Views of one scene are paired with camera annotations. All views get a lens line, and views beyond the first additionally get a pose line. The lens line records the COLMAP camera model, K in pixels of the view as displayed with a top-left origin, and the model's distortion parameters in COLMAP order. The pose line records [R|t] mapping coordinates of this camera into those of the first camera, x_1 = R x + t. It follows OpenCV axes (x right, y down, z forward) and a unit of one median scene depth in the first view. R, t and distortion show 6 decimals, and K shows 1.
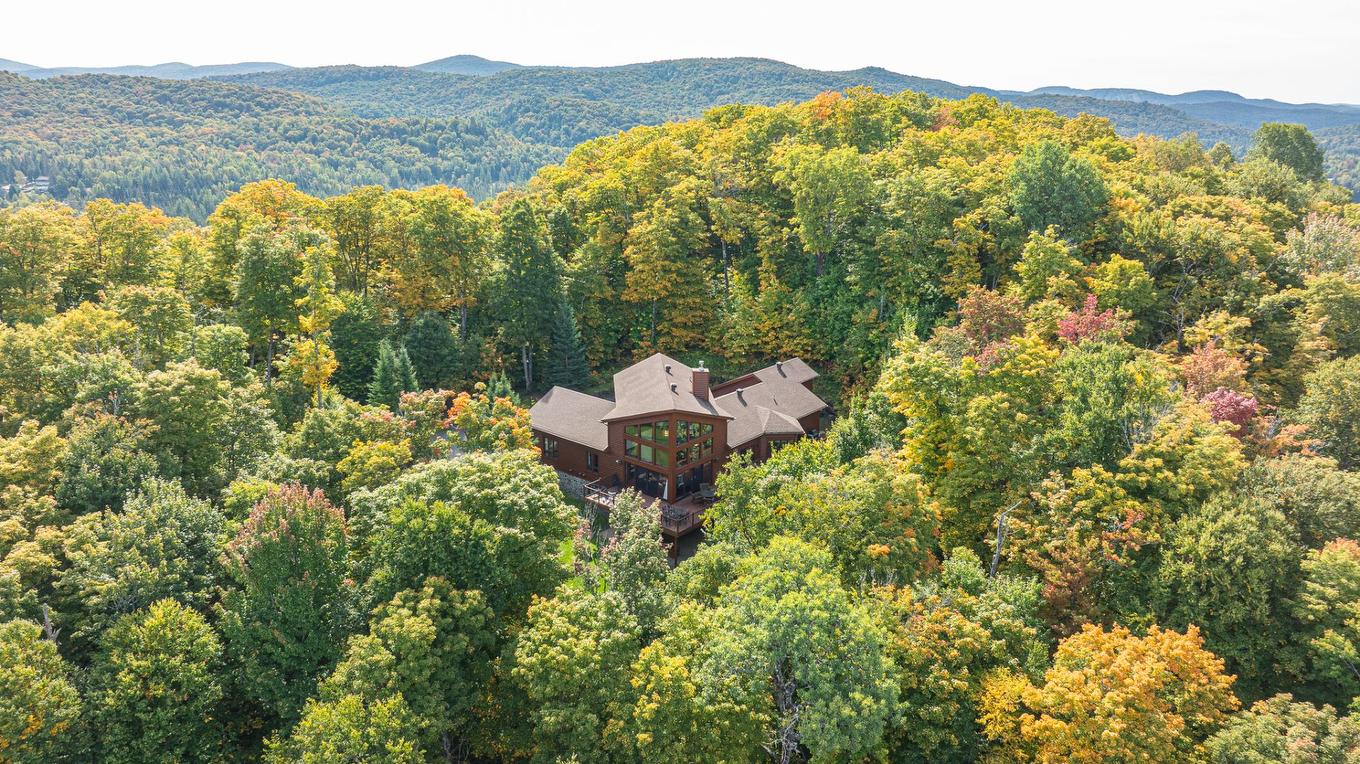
lens RADIAL K [[961.5, 0, 681.7], [0, 961.5, 381.4], [0, 0, 1]] dist [-0.037414, 0.033518]
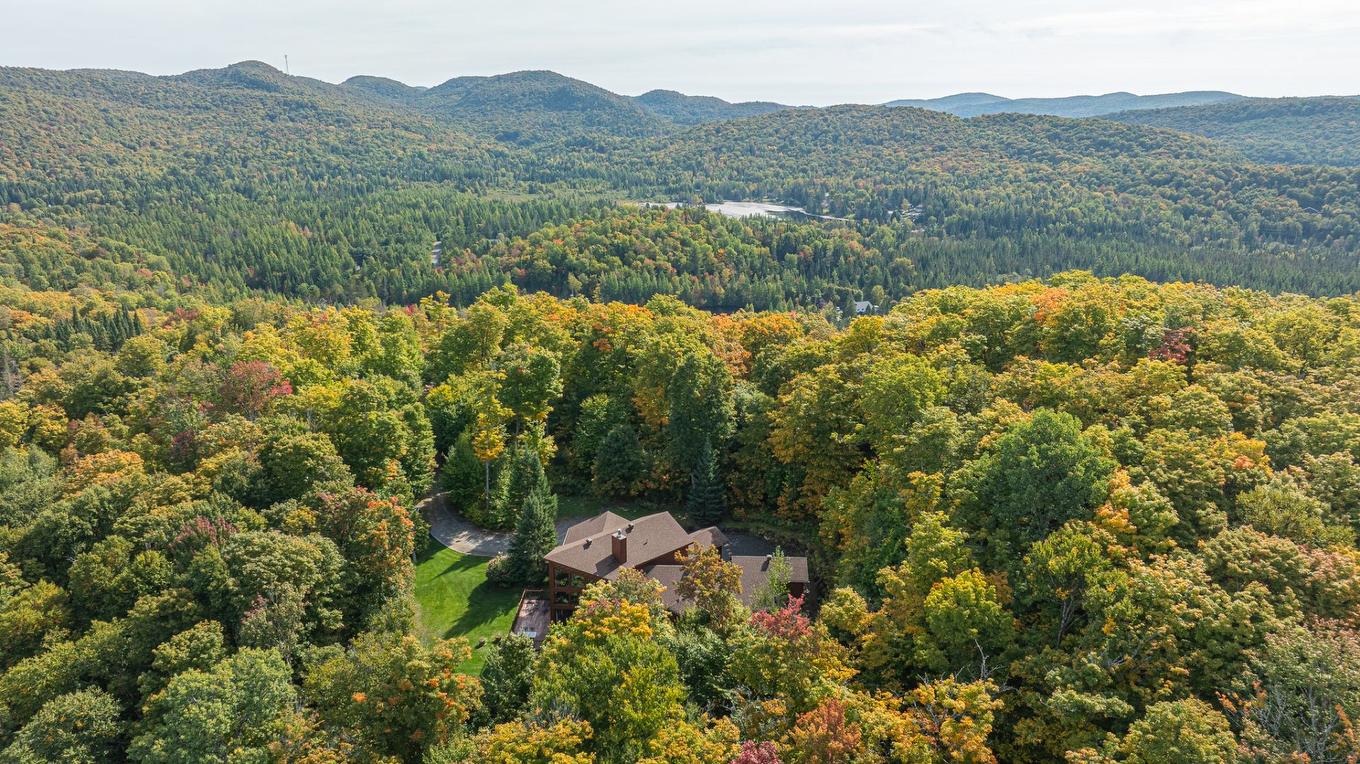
lens RADIAL K [[961.5, 0, 677.7], [0, 961.5, 381.9], [0, 0, 1]] dist [-0.037414, 0.033518]
pose [[0.621279, 0.210488, -0.754790, 0.707323], [-0.228308, 0.970079, 0.082602, -0.240052], [0.749592, 0.121005, 0.650745, 0.181368]]
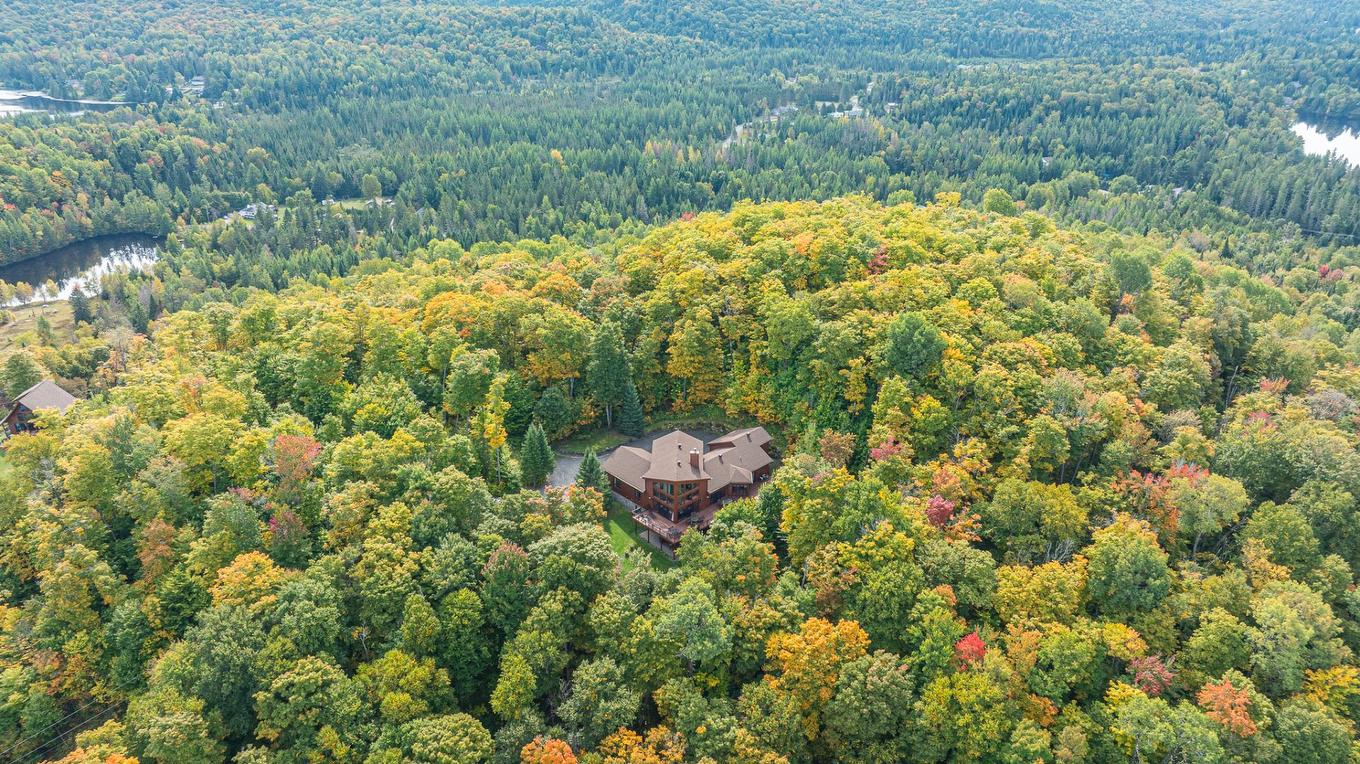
lens RADIAL K [[961.5, 0, 685.1], [0, 961.5, 383.1], [0, 0, 1]] dist [-0.037414, 0.033518]
pose [[0.994224, 0.043144, -0.098276, 0.137956], [-0.028500, 0.988901, 0.145816, -0.321531], [0.103476, -0.142173, 0.984418, -0.647924]]
